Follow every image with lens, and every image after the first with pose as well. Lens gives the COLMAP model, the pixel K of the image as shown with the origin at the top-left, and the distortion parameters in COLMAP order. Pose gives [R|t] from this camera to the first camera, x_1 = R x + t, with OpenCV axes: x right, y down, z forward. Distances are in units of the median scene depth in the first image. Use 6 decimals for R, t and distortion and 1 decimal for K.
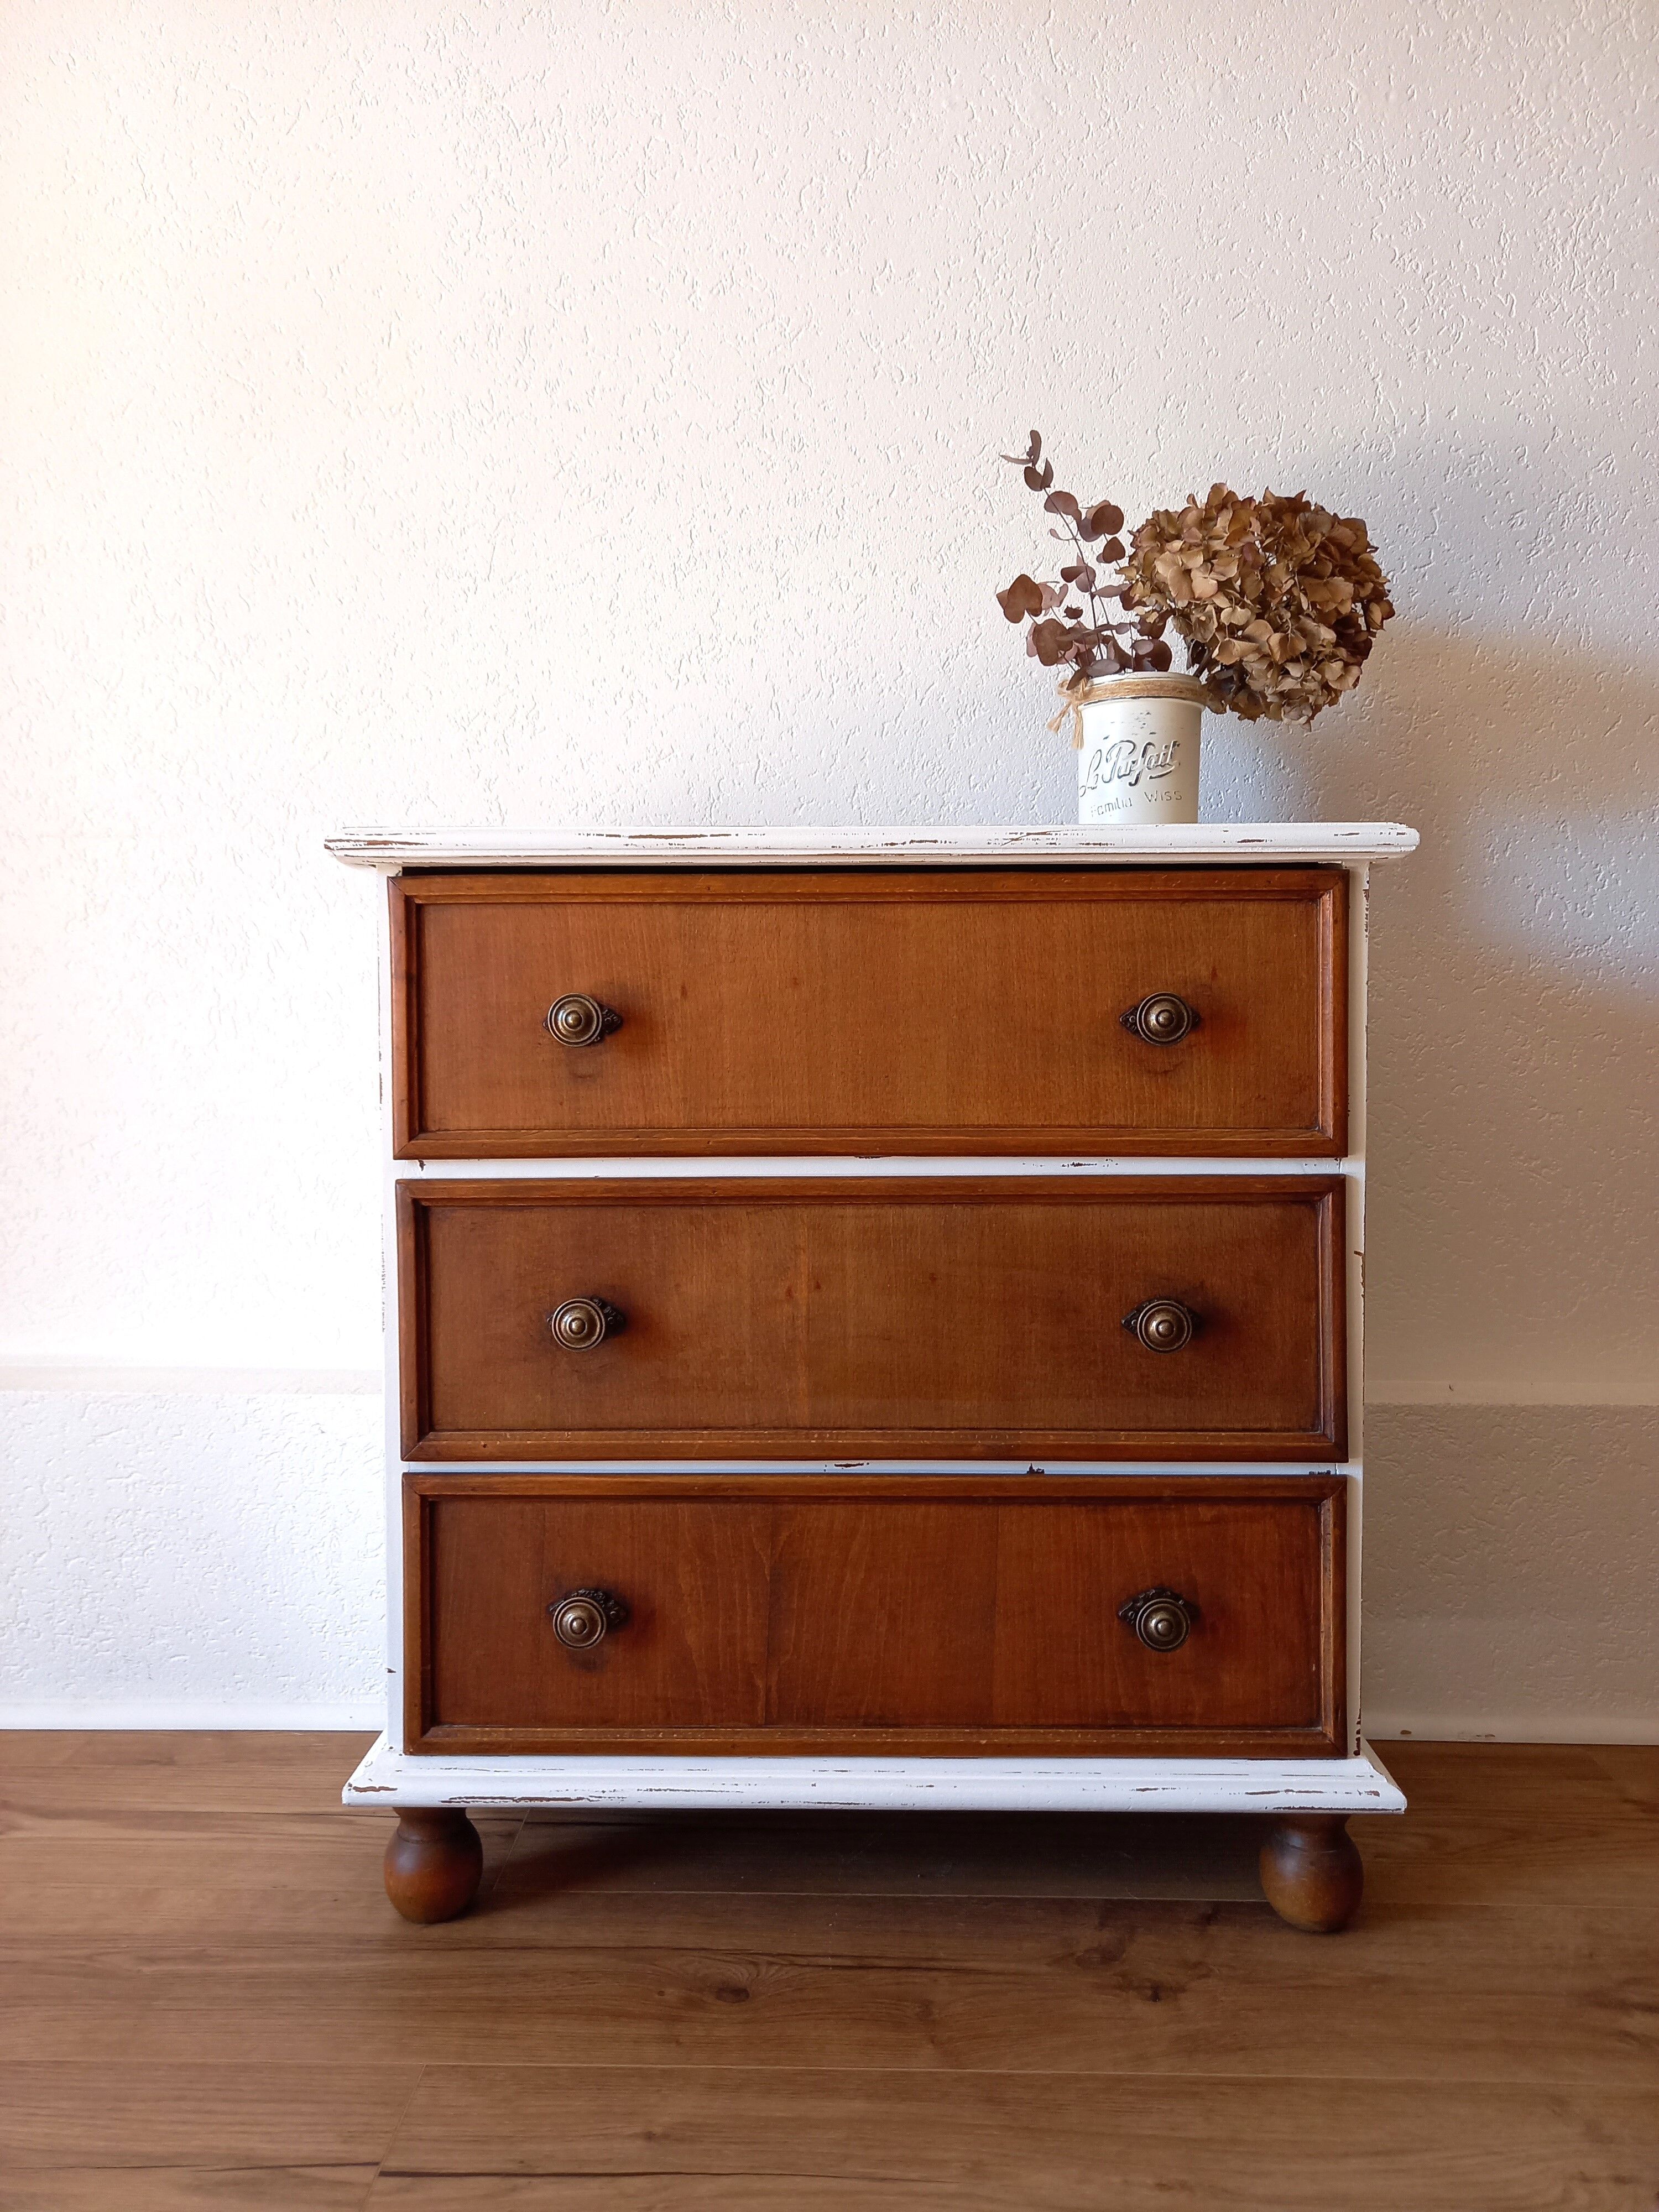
lens RADIAL K [[1675.8, 0, 828.1], [0, 1675.8, 1048.7], [0, 0, 1]] dist [0.013007, -0.019767]
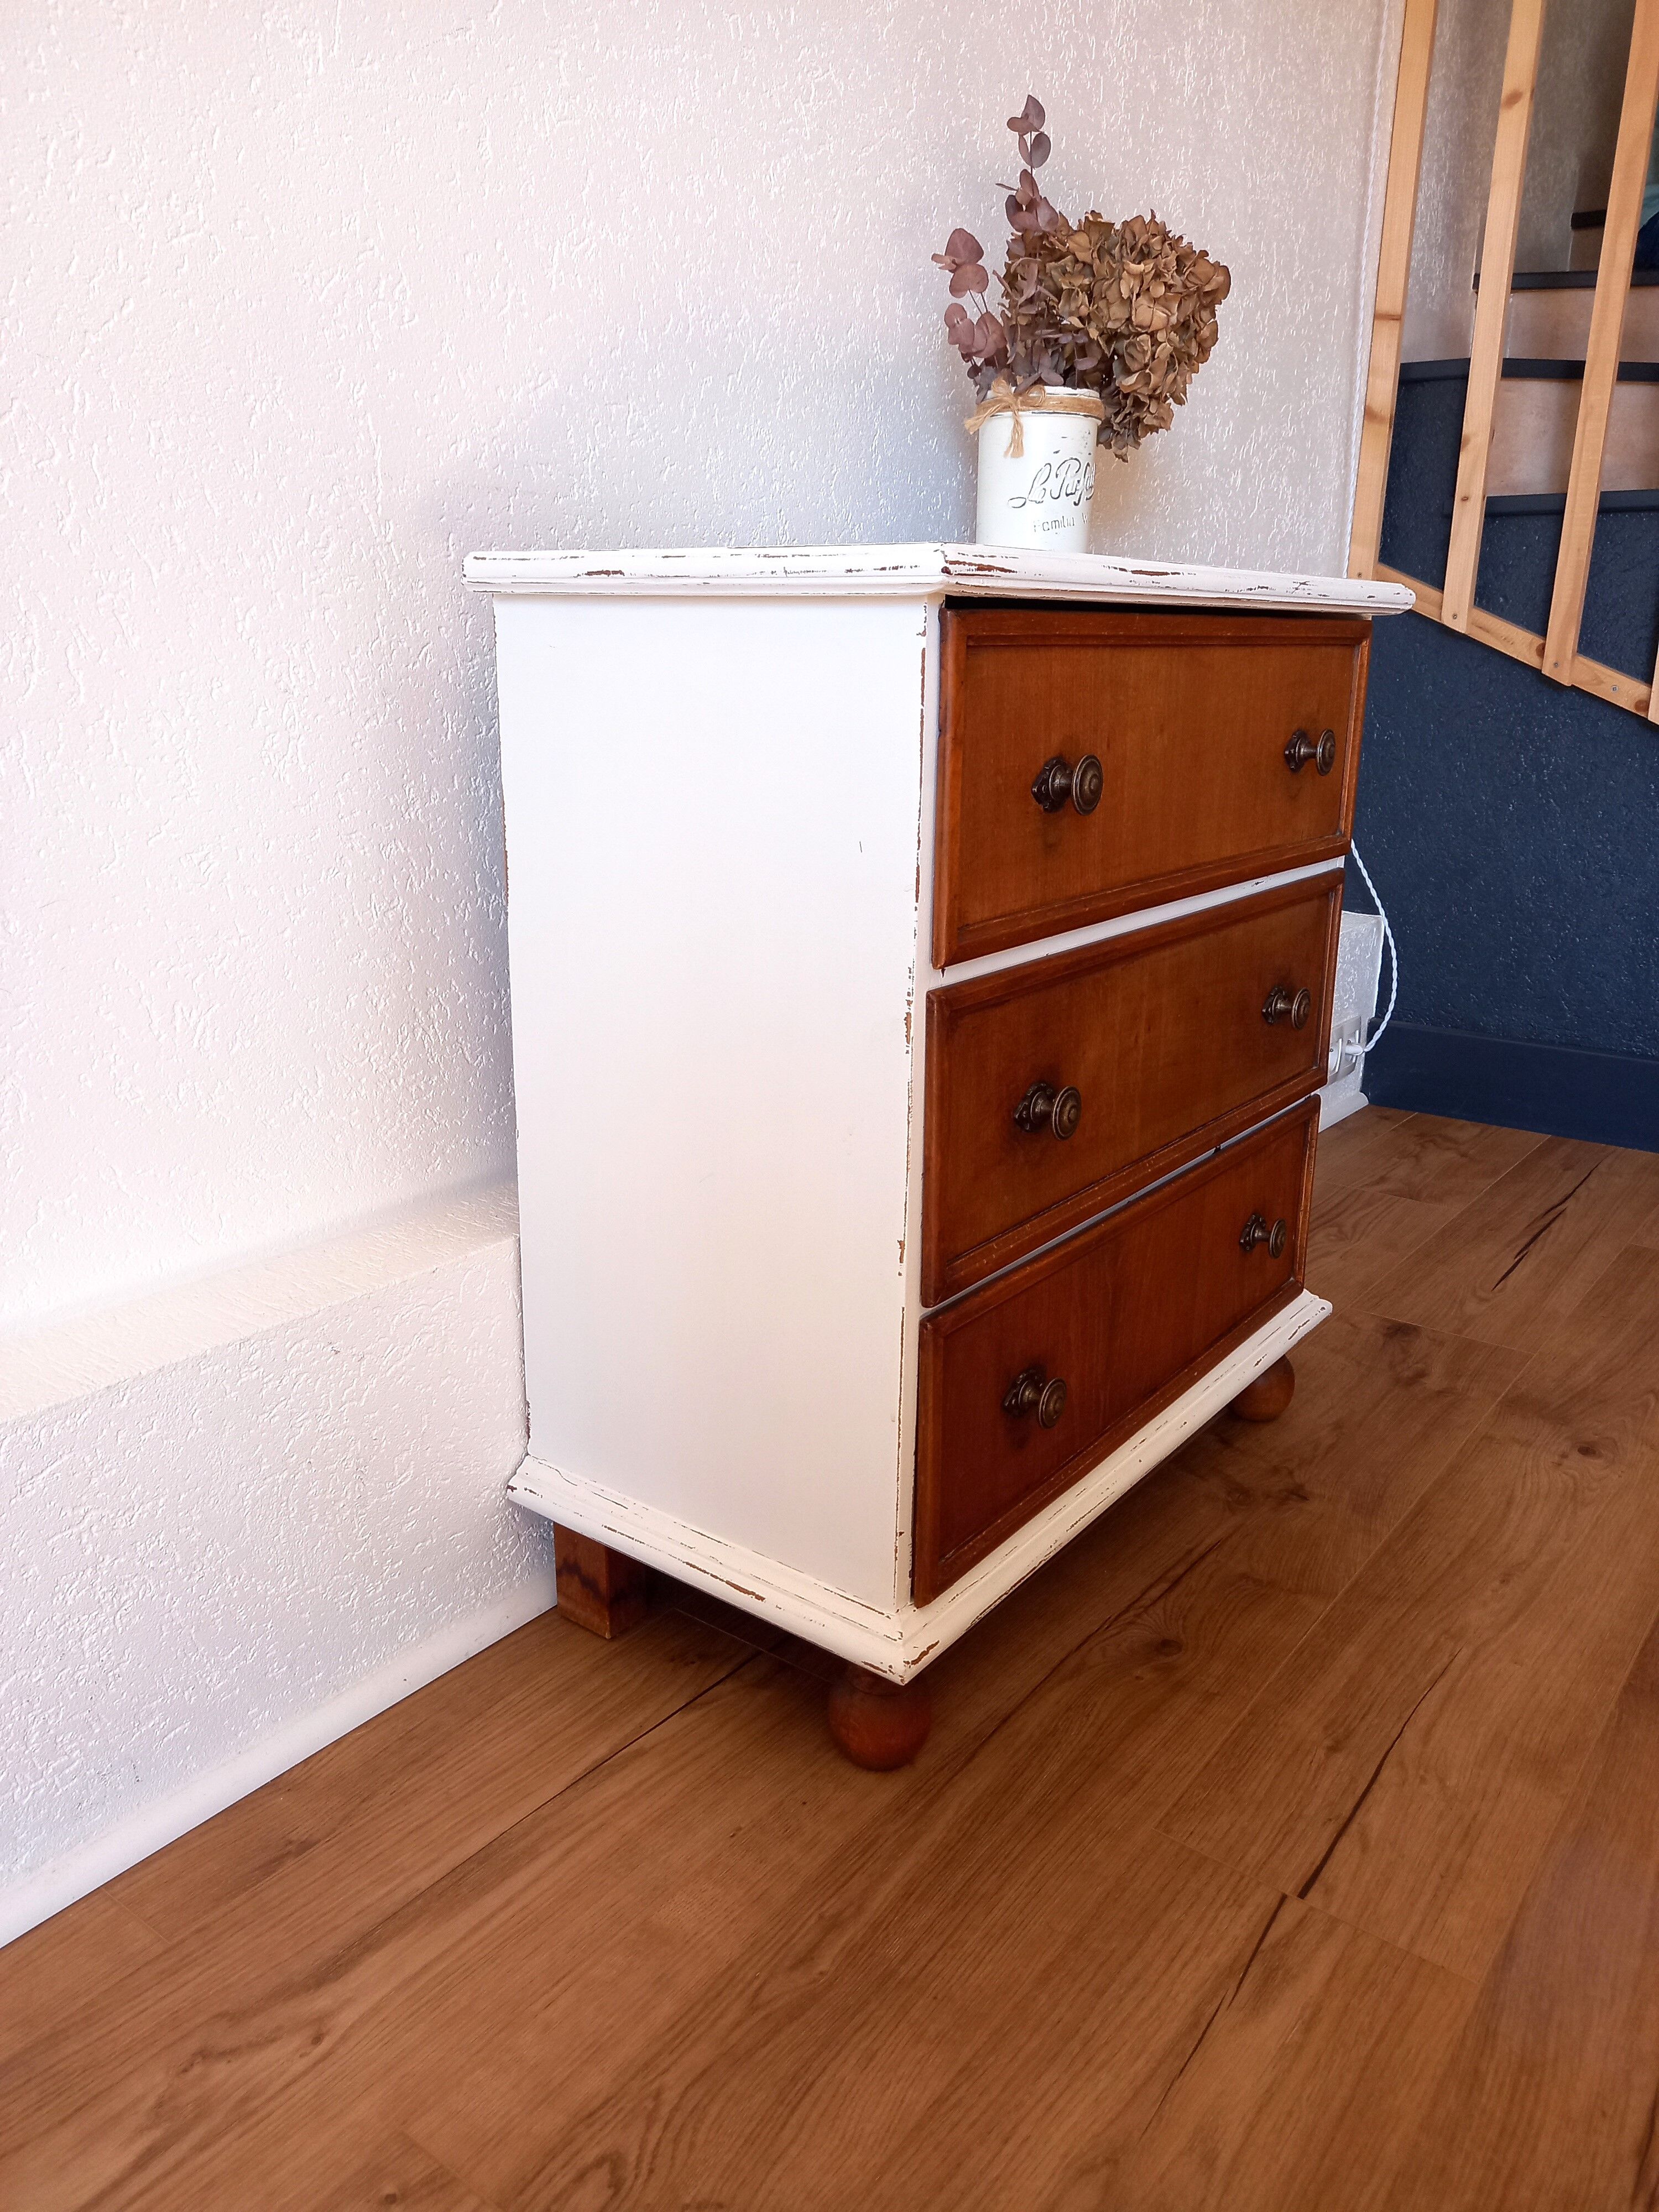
lens RADIAL K [[1675.8, 0, 832.4], [0, 1675.8, 1084.5], [0, 0, 1]] dist [0.013007, -0.019767]
pose [[0.565712, -0.208581, 0.797787, -0.958653], [-0.006720, 0.966282, 0.257400, -0.090155], [-0.824576, -0.150976, 0.545235, 0.593453]]
